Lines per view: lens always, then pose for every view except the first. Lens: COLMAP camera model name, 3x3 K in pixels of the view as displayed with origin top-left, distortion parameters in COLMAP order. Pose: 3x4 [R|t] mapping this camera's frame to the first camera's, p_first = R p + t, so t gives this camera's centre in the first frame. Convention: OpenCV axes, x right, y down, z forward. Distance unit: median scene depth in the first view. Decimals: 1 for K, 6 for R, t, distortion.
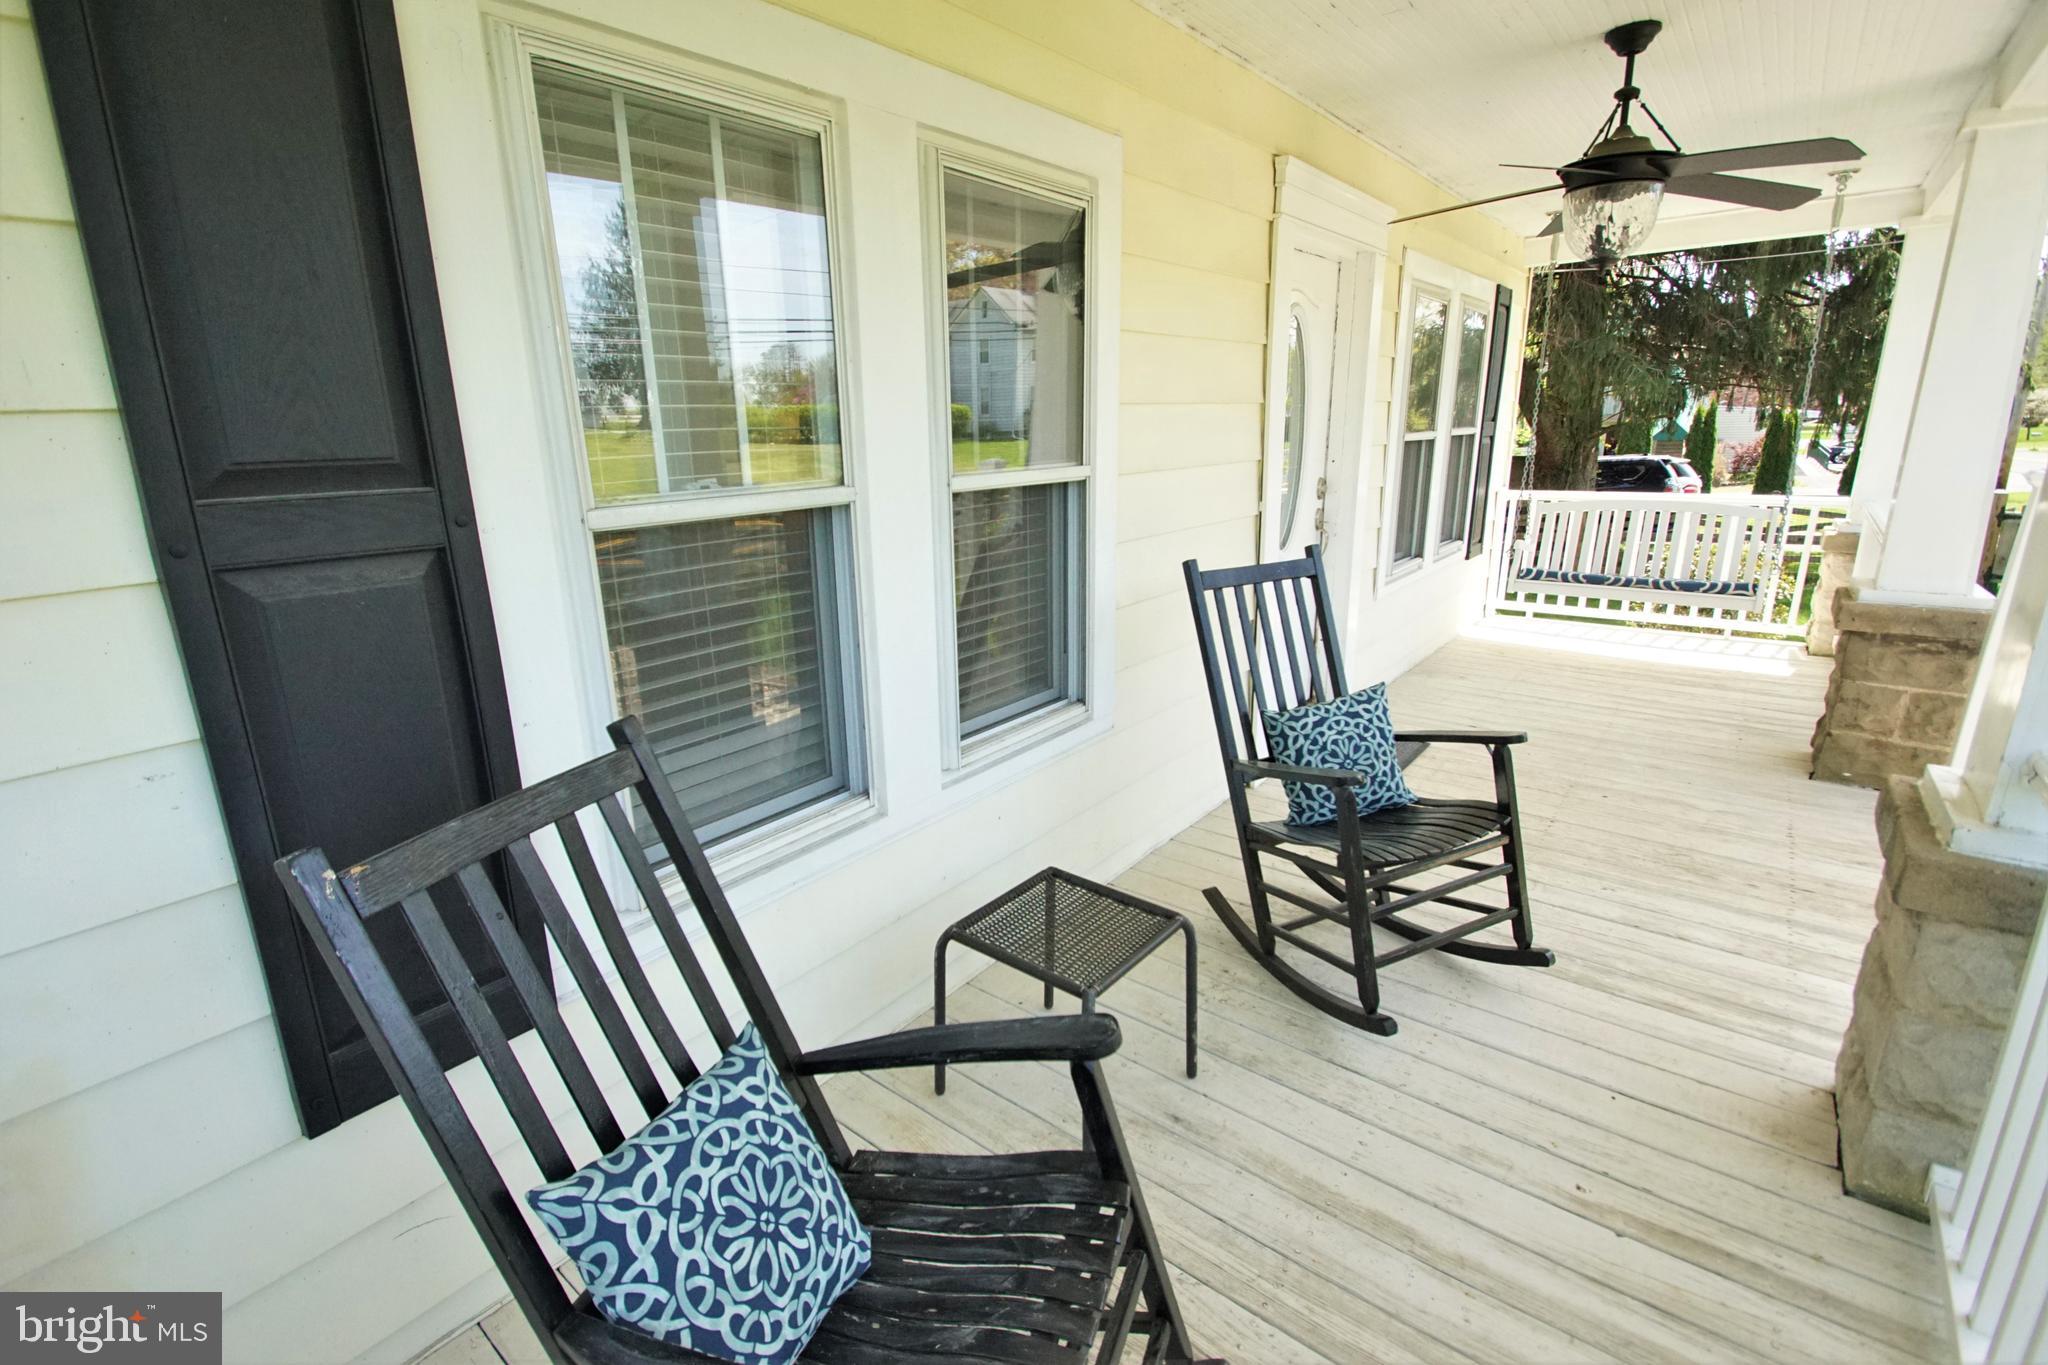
lens RADIAL K [[901.9, 0, 1009.6], [0, 901.9, 678.0], [0, 0, 1]] dist [0.008468, -0.013305]
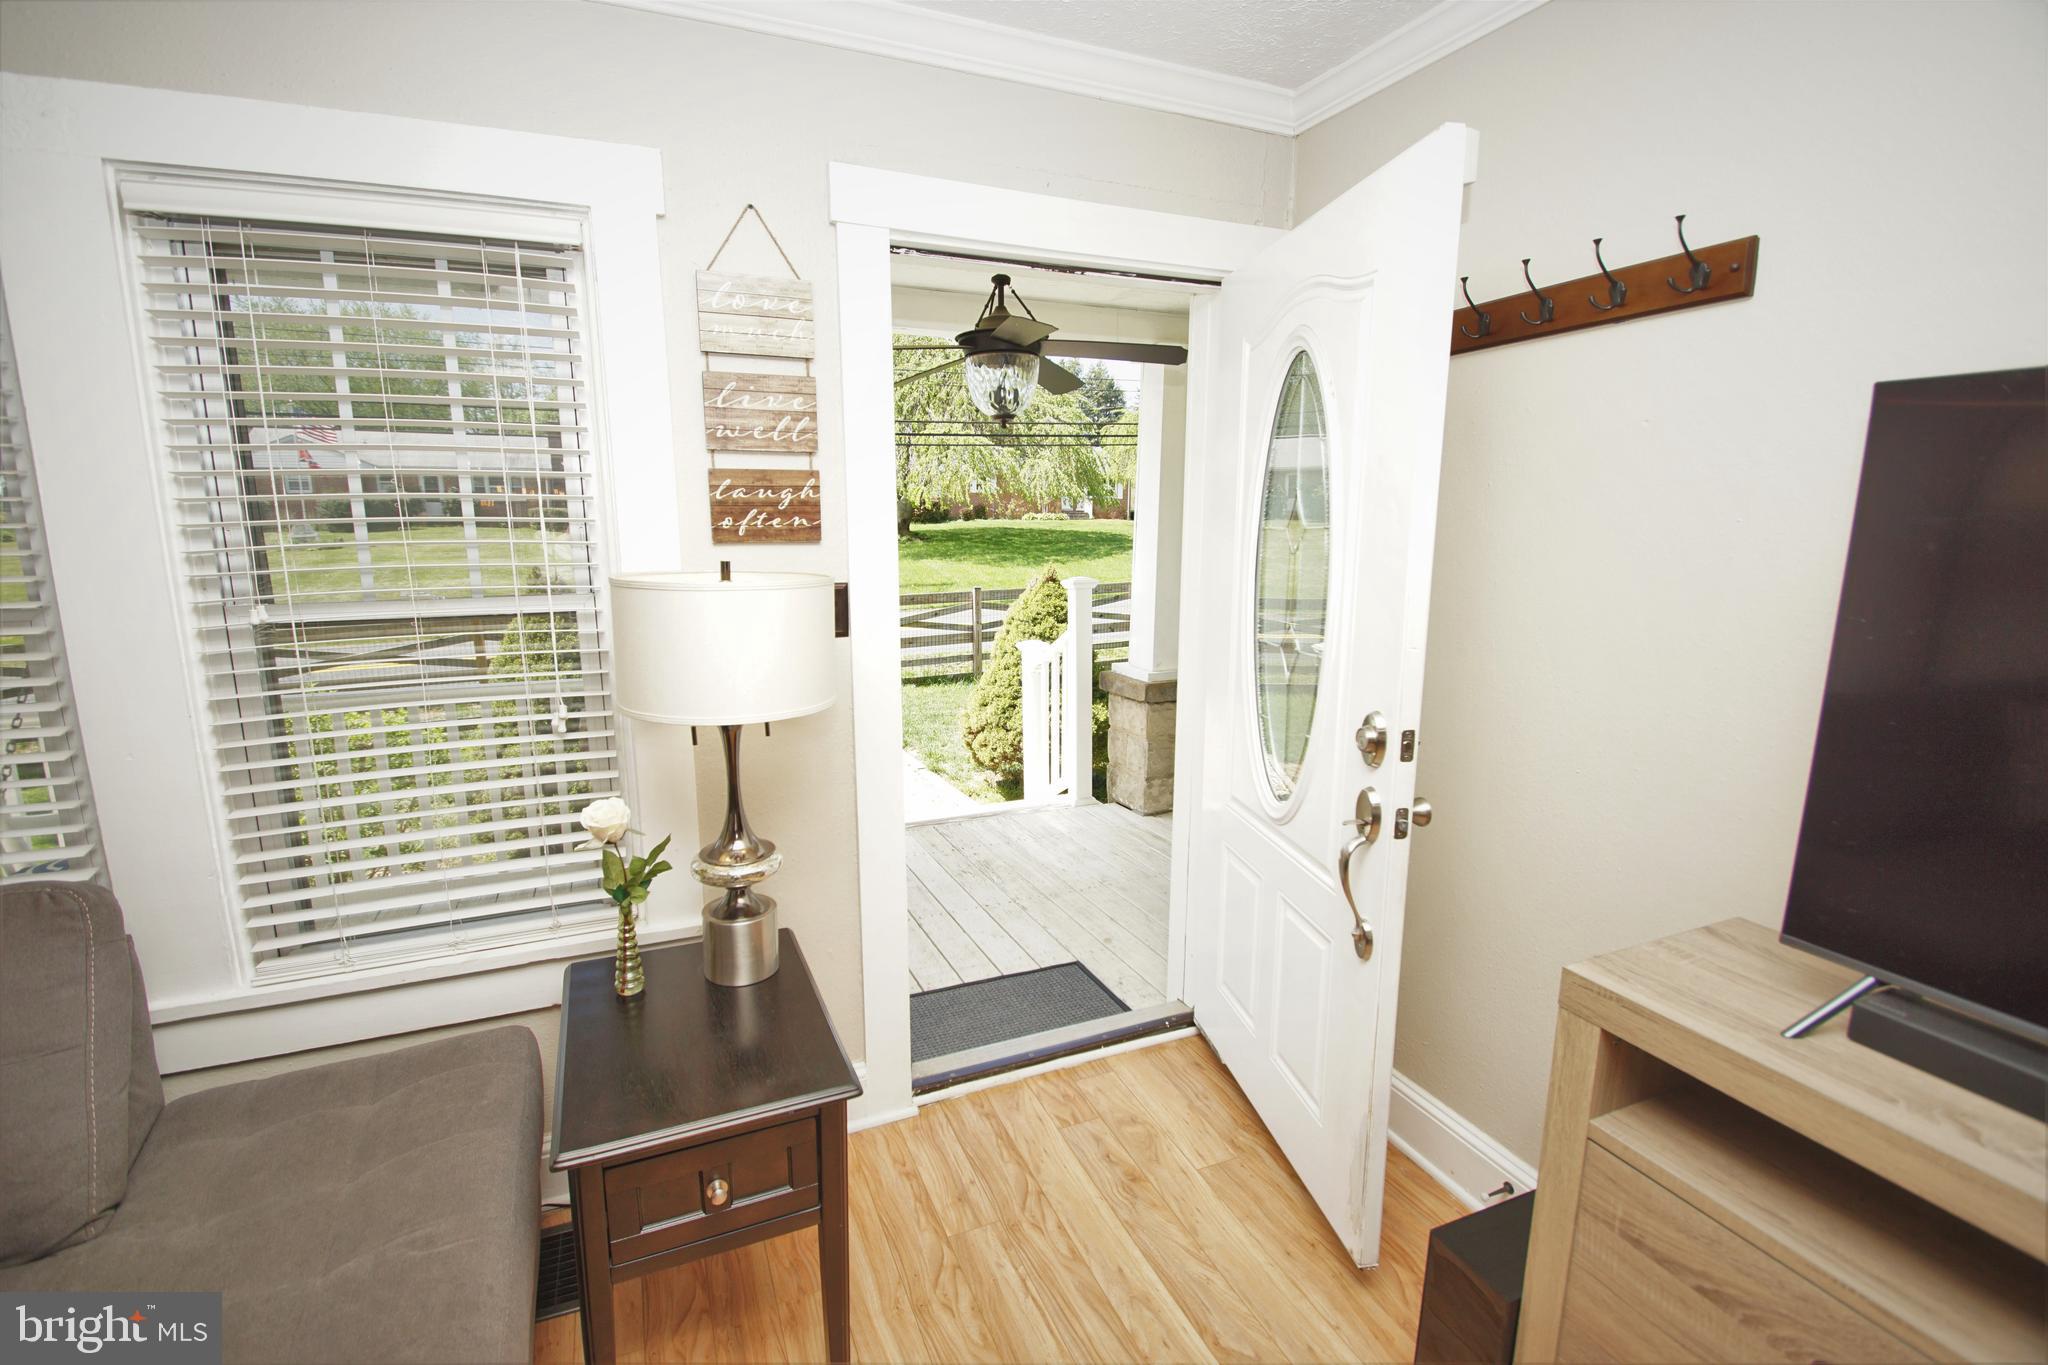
lens RADIAL K [[917.5, 0, 1024.0], [0, 917.5, 682.5], [0, 0, 1]] dist [0.000411, -0.032317]
pose [[-0.884683, -0.067257, 0.461317, 0.070311], [0.139873, 0.905657, 0.400277, -0.626639], [-0.444716, 0.418644, -0.791811, 2.055203]]
